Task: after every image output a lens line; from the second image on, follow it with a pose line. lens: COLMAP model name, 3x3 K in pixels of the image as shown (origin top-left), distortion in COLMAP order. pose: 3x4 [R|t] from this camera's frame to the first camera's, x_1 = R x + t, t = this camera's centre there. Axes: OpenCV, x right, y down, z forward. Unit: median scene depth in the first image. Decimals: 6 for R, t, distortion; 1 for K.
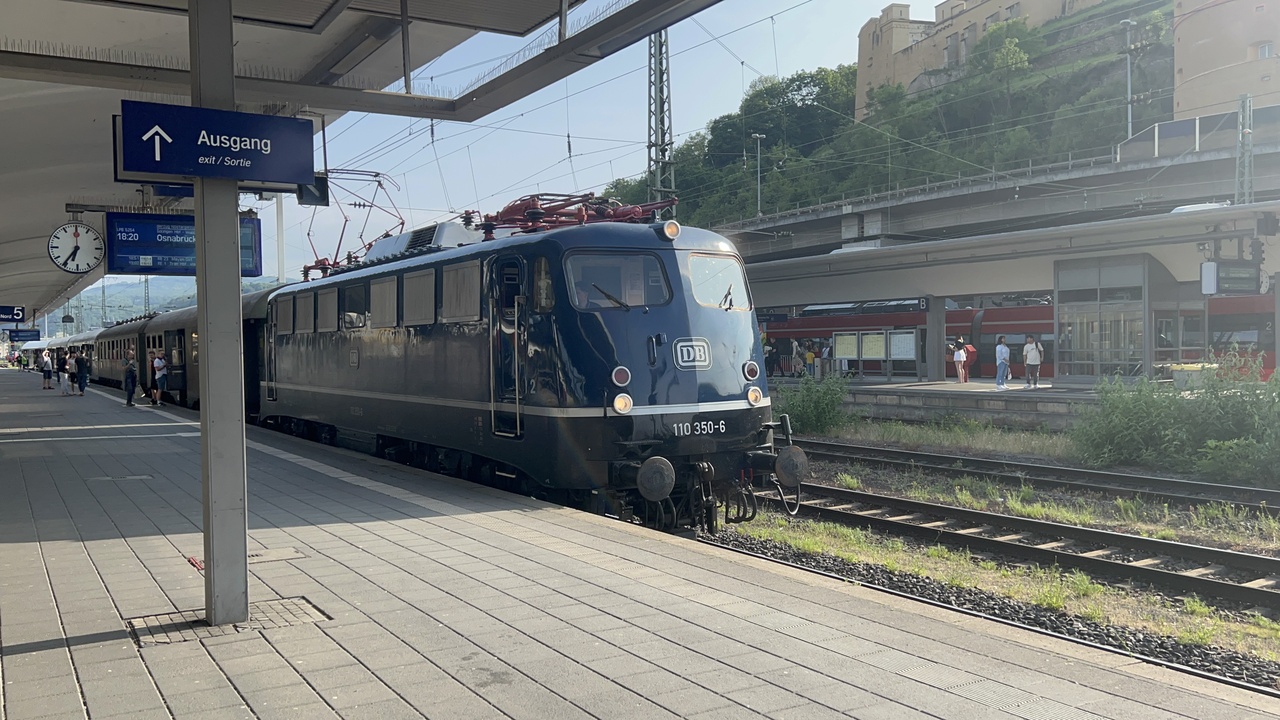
lens RADIAL K [[1066.6, 0, 640.0], [0, 1066.6, 360.0], [0, 0, 1]] dist [0.118116, -0.249883]
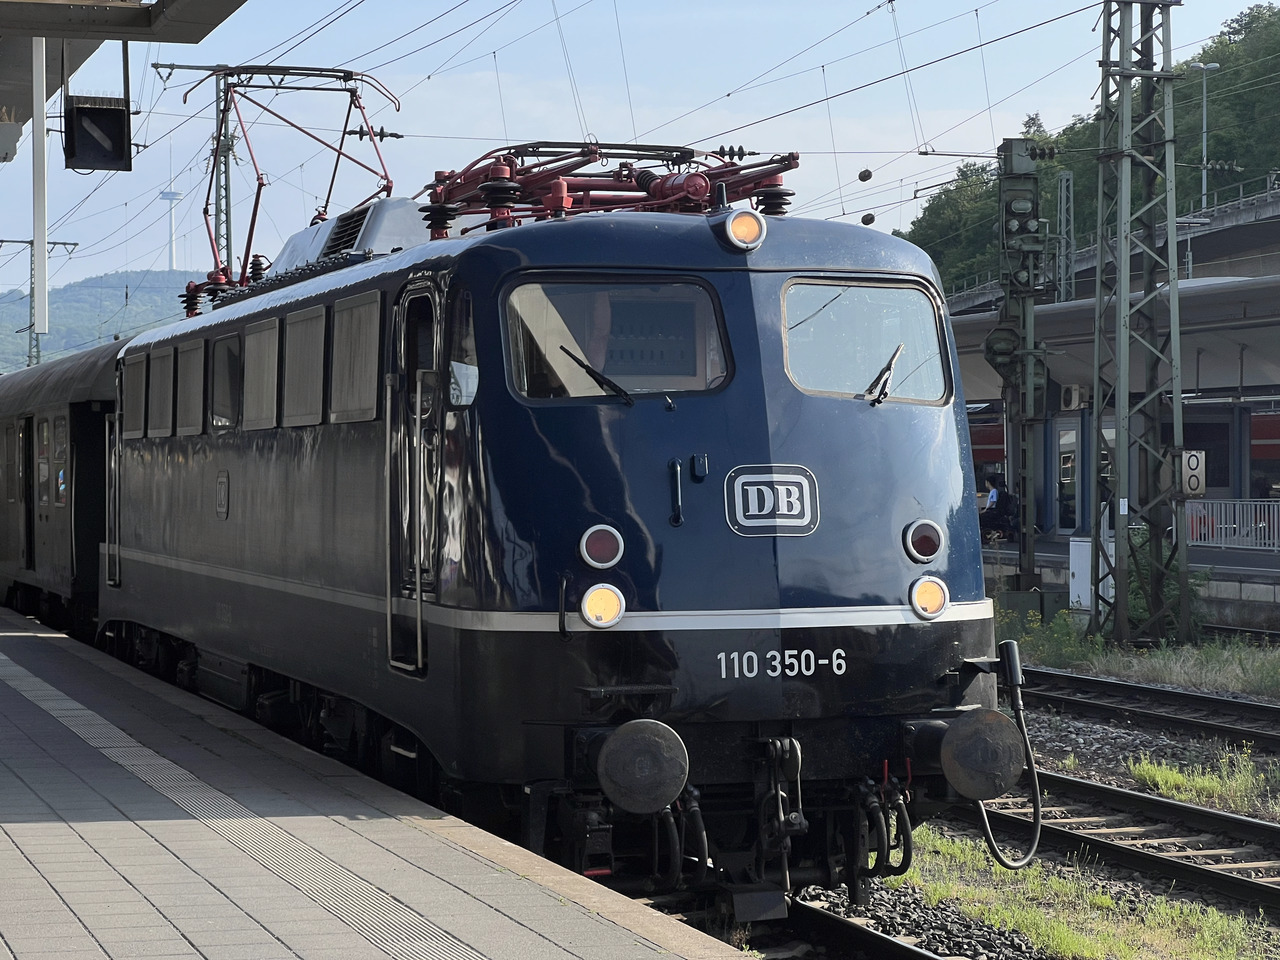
lens RADIAL K [[2934.4, 0, 636.3], [0, 2934.4, 453.4], [0, 0, 1]] dist [-0.196543, 5.592584]
pose [[0.970433, 0.014357, -0.240943, 0.237124], [-0.018496, 0.999718, -0.014924, -0.004922], [0.240661, 0.018939, 0.970425, -0.185786]]
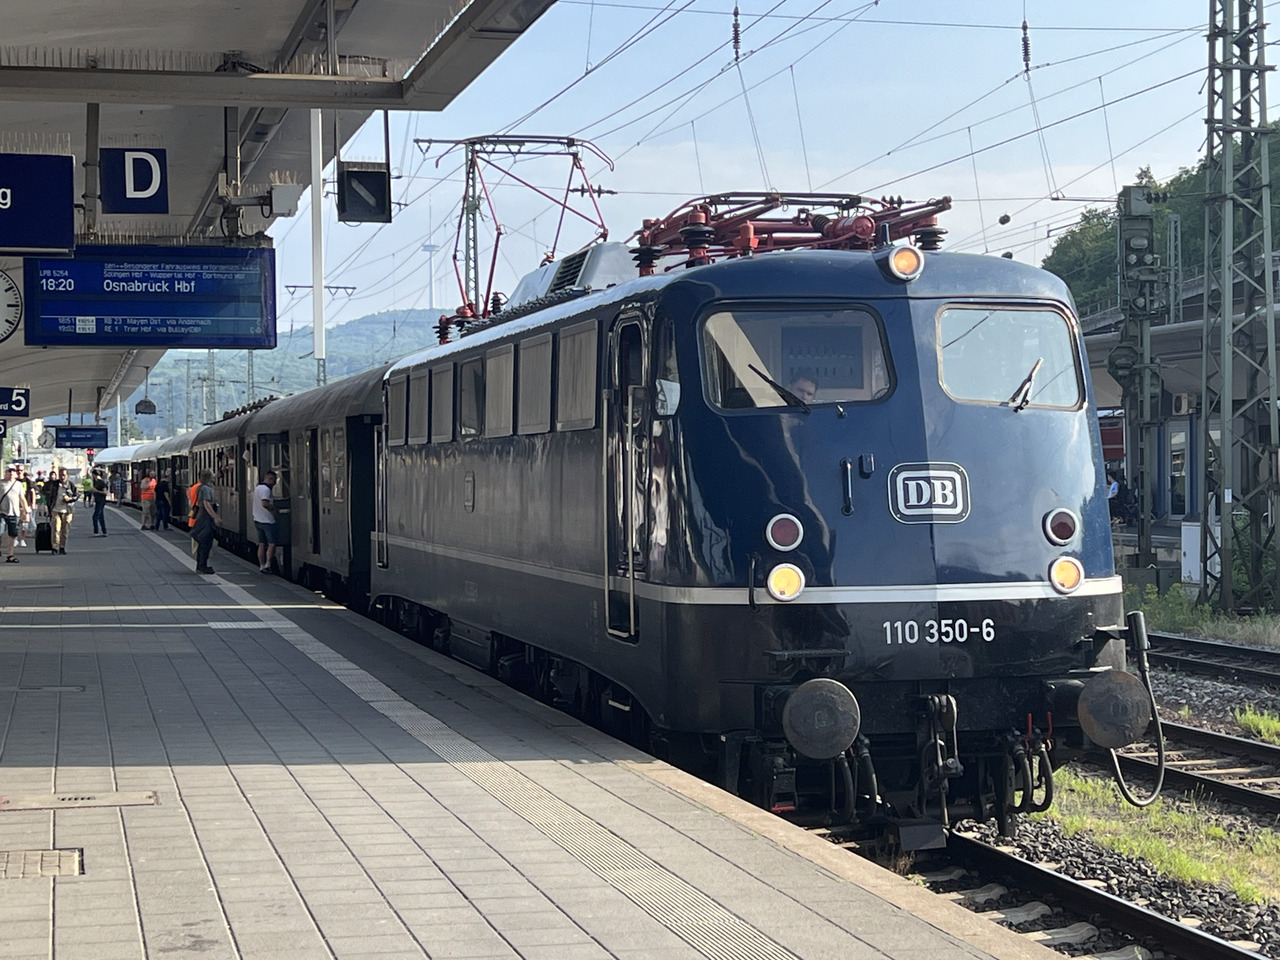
lens RADIAL K [[2400.4, 0, 640.0], [0, 2400.4, 480.0], [0, 0, 1]] dist [0.210330, -0.396476]
pose [[0.950830, 0.009983, -0.309553, 0.230429], [-0.011685, 0.999925, -0.003642, -0.004982], [0.309494, 0.007080, 0.950875, -0.160703]]
